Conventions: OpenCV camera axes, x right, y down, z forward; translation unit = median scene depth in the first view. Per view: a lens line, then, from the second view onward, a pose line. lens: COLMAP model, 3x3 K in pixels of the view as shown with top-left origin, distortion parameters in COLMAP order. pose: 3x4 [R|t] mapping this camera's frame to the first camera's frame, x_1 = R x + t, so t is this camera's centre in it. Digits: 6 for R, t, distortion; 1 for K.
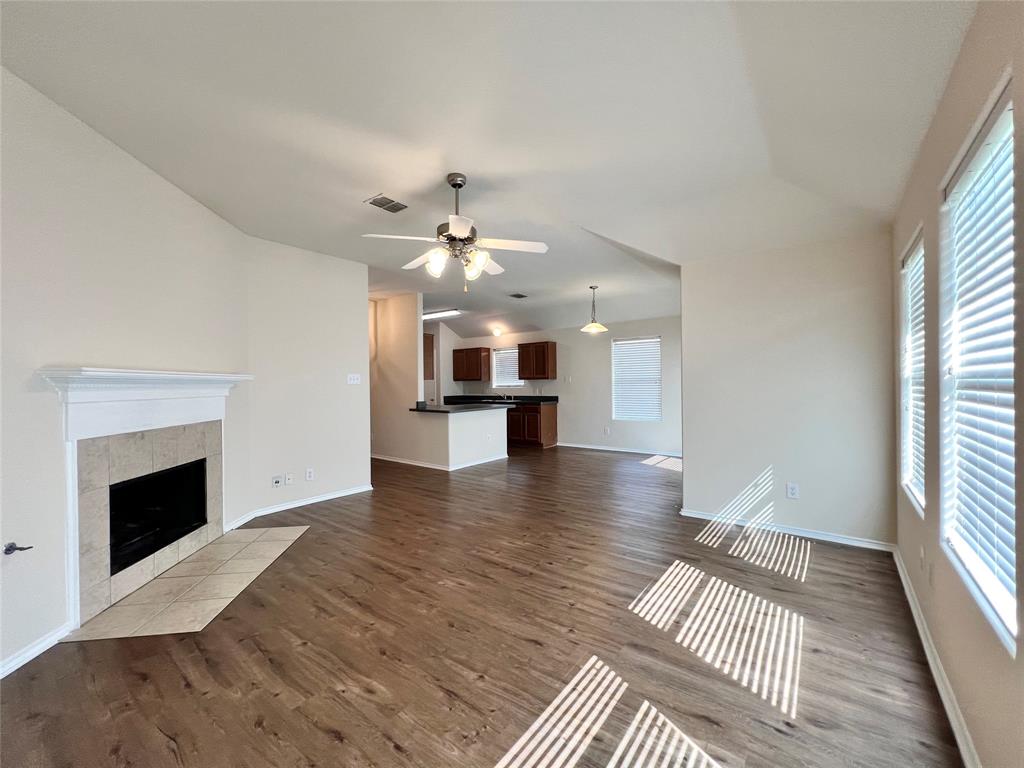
lens RADIAL K [[410.2, 0, 510.5], [0, 410.2, 380.0], [0, 0, 1]] dist [-0.002909, 0.000743]
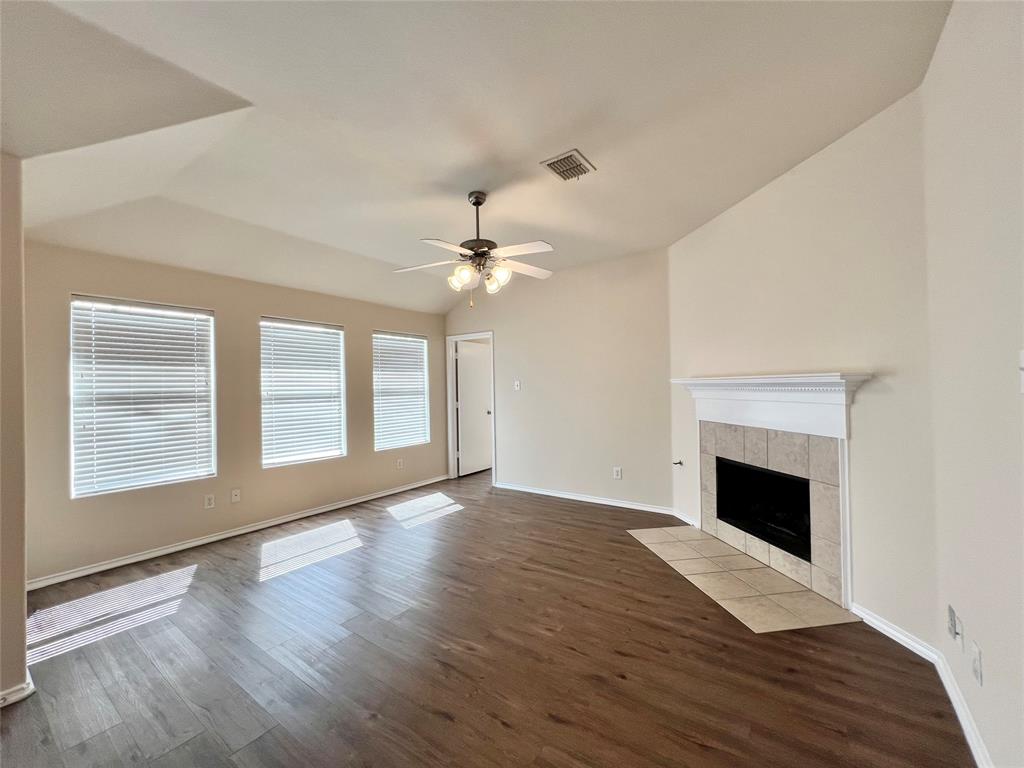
lens RADIAL K [[410.2, 0, 515.4], [0, 410.2, 377.0], [0, 0, 1]] dist [-0.002909, 0.000743]
pose [[-0.998595, 0.026134, -0.046094, -0.206705], [0.027654, 0.999084, -0.032651, 0.001606], [0.045199, -0.033880, -0.998403, 2.543150]]
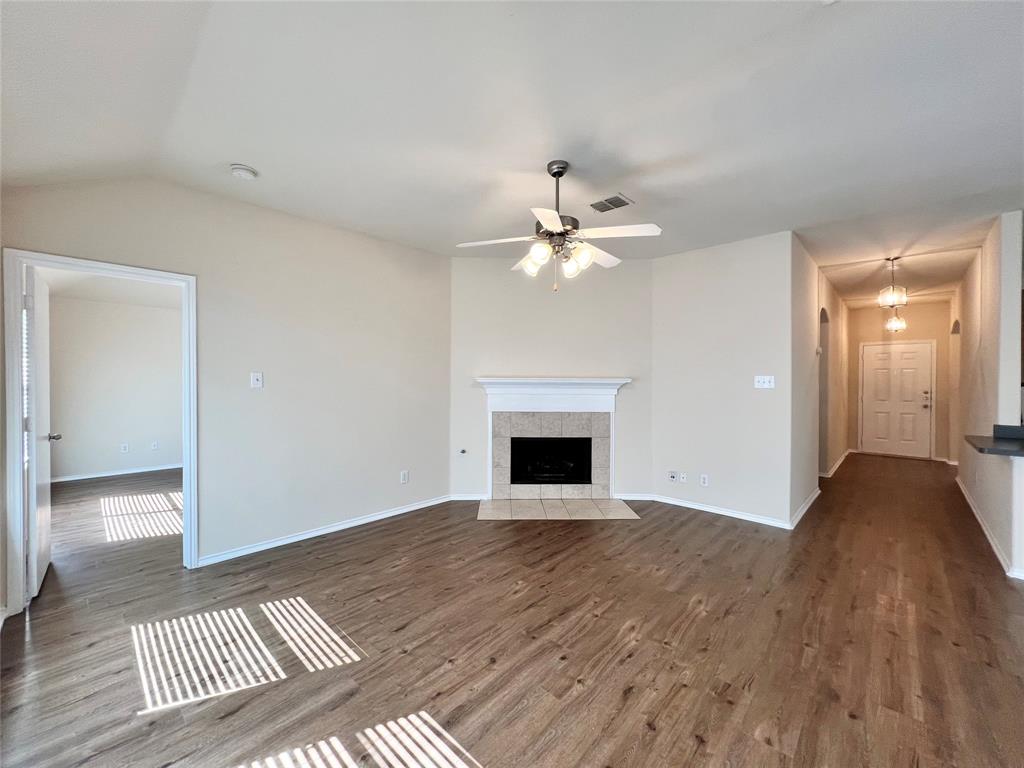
lens RADIAL K [[410.2, 0, 509.2], [0, 410.2, 375.7], [0, 0, 1]] dist [-0.002909, 0.000743]
pose [[-0.097364, -0.002129, -0.995247, 0.992457], [0.004990, 0.999984, -0.002627, -0.030469], [0.995236, -0.005222, -0.097352, 1.227842]]
